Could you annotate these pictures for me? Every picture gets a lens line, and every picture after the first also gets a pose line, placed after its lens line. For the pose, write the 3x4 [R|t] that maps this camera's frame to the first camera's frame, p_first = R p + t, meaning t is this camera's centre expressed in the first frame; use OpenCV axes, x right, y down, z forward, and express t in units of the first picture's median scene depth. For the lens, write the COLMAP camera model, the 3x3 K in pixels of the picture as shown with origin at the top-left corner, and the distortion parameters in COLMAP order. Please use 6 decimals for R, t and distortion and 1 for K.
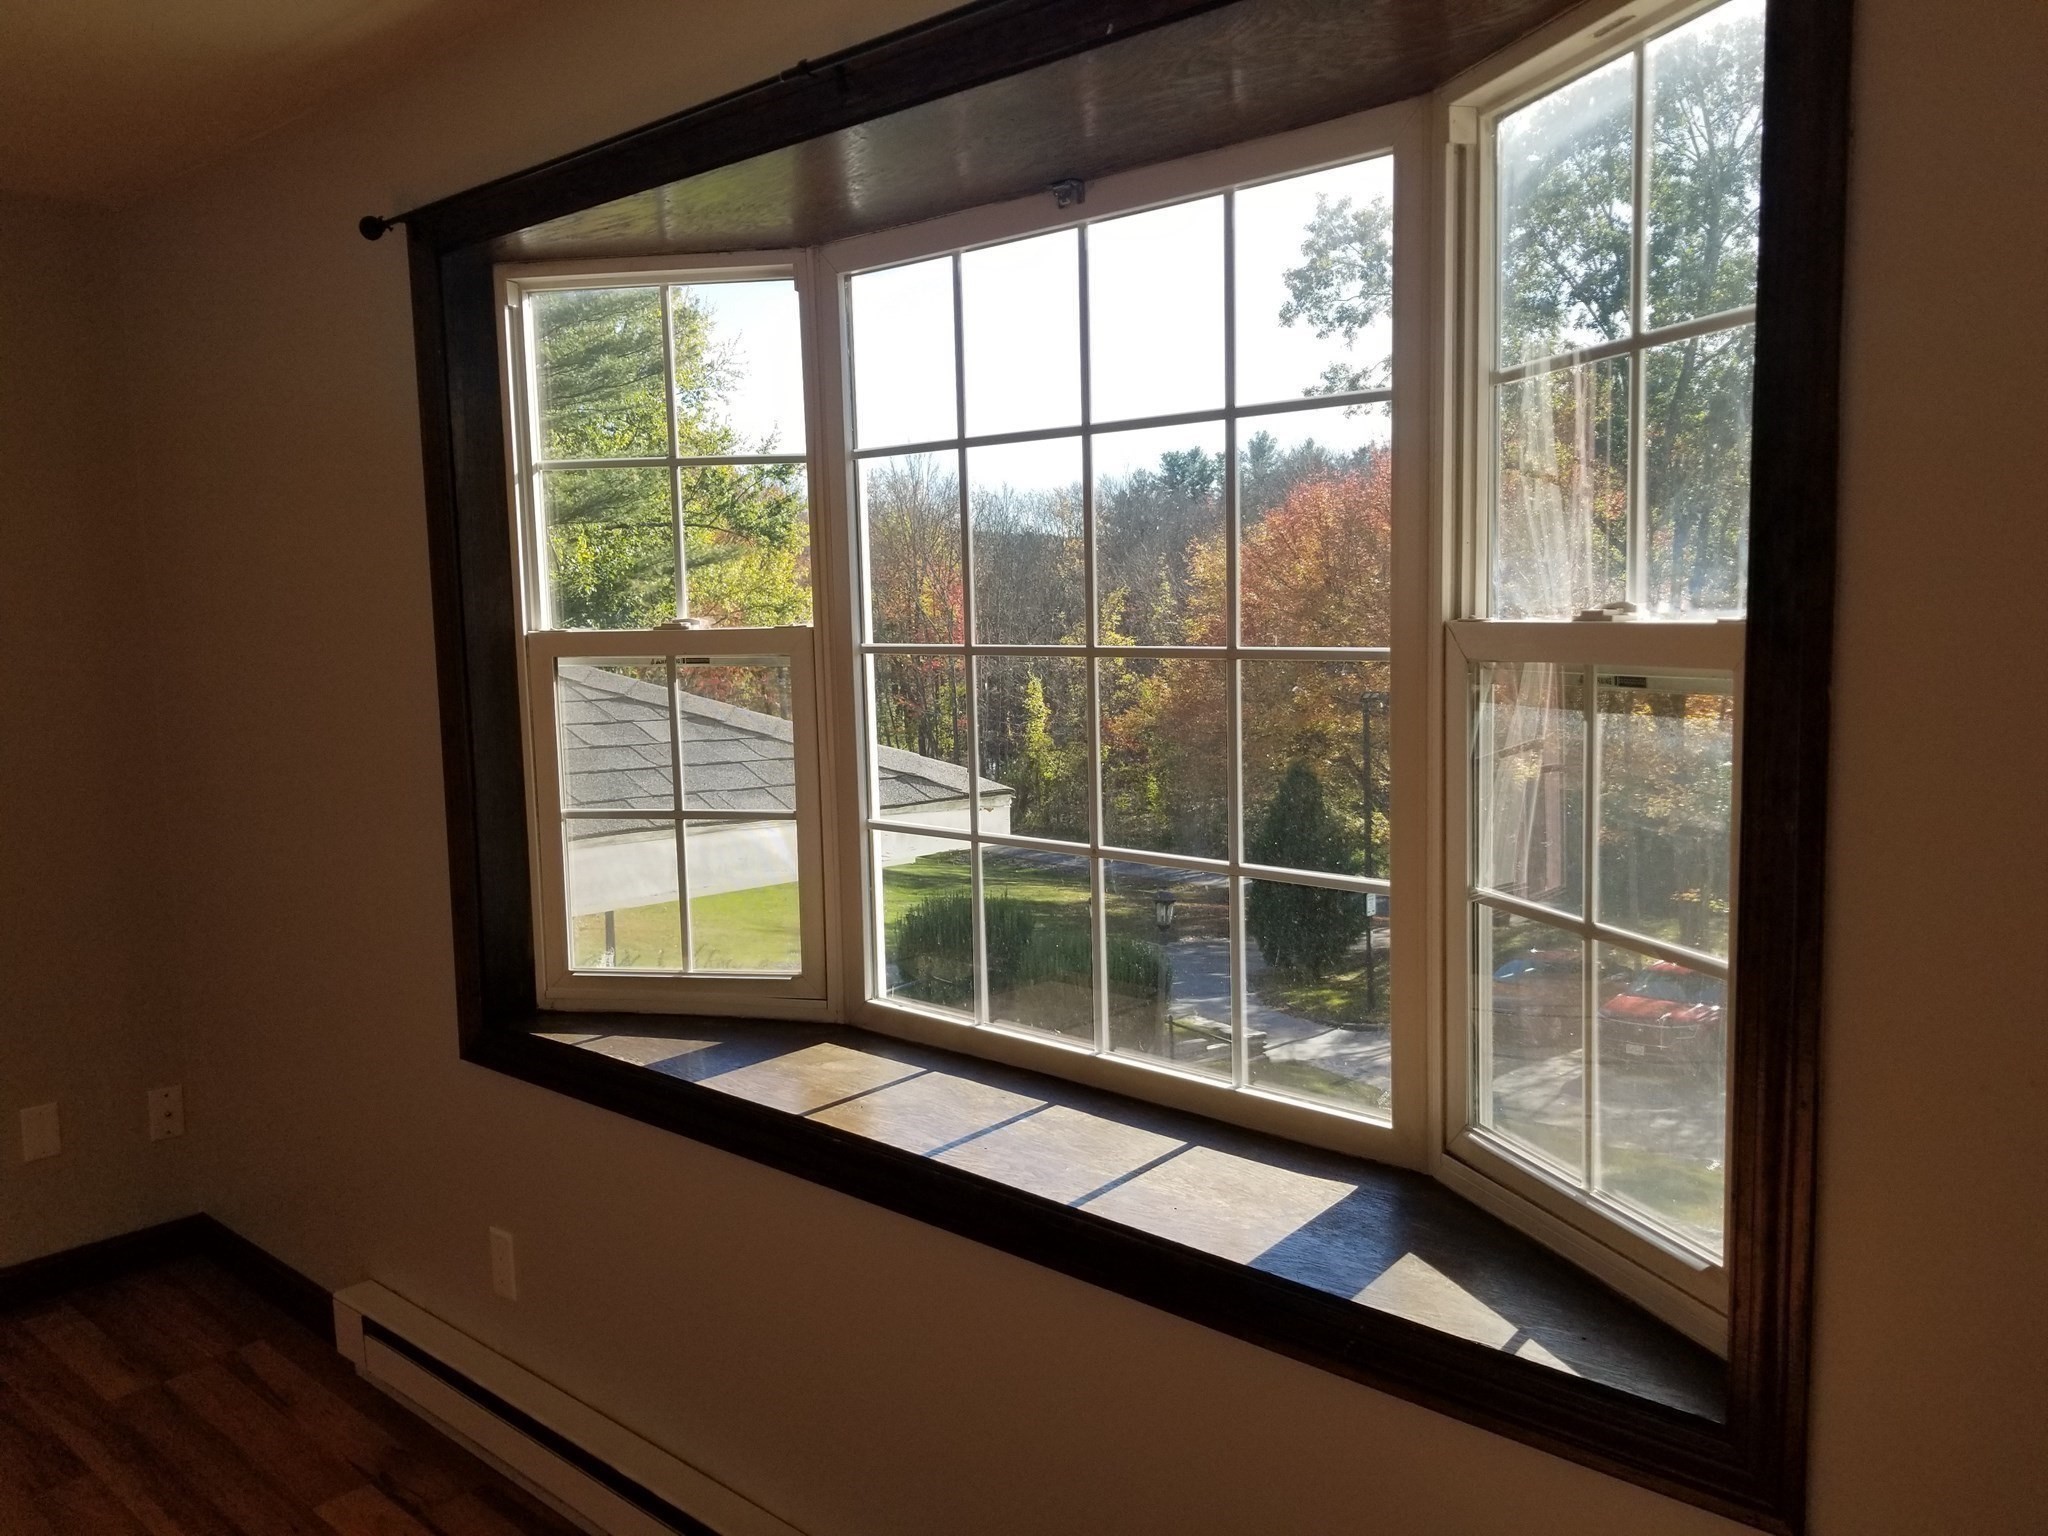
lens RADIAL K [[1556.0, 0, 1031.3], [0, 1556.0, 778.4], [0, 0, 1]] dist [0.002405, 0.001788]
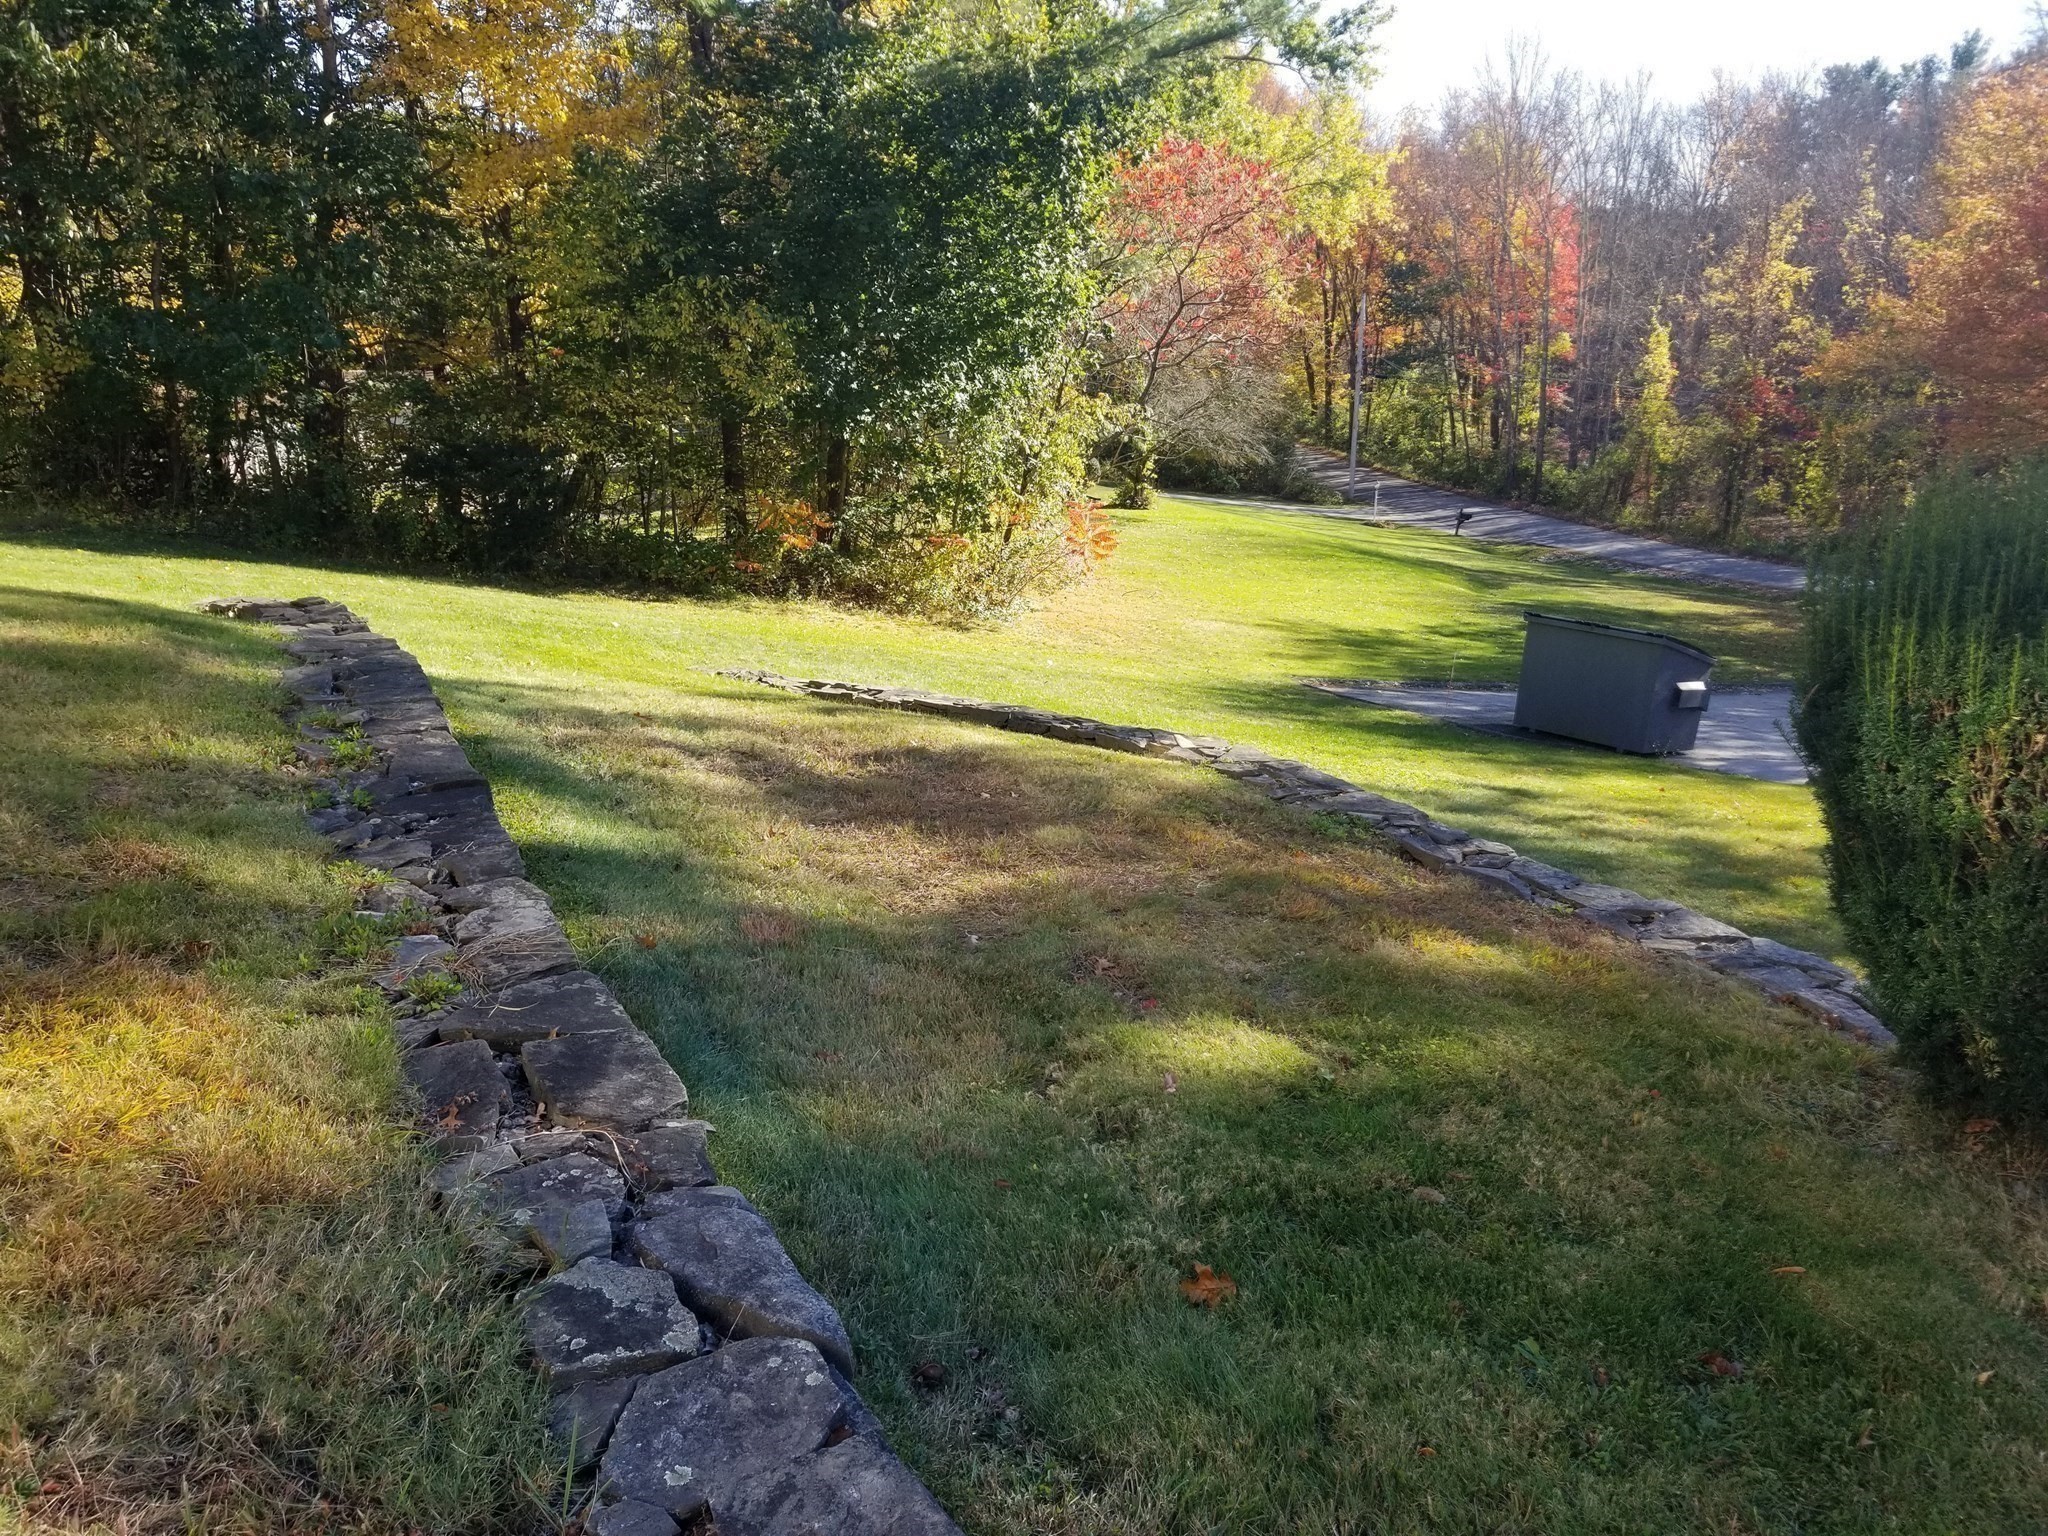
lens RADIAL K [[1556.0, 0, 1026.7], [0, 1556.0, 766.4], [0, 0, 1]] dist [0.002405, 0.001788]
pose [[0.940988, 0.088804, -0.326582, -0.021972], [-0.028132, 0.982146, 0.186006, 0.014742], [0.337270, -0.165842, 0.926685, 0.138343]]
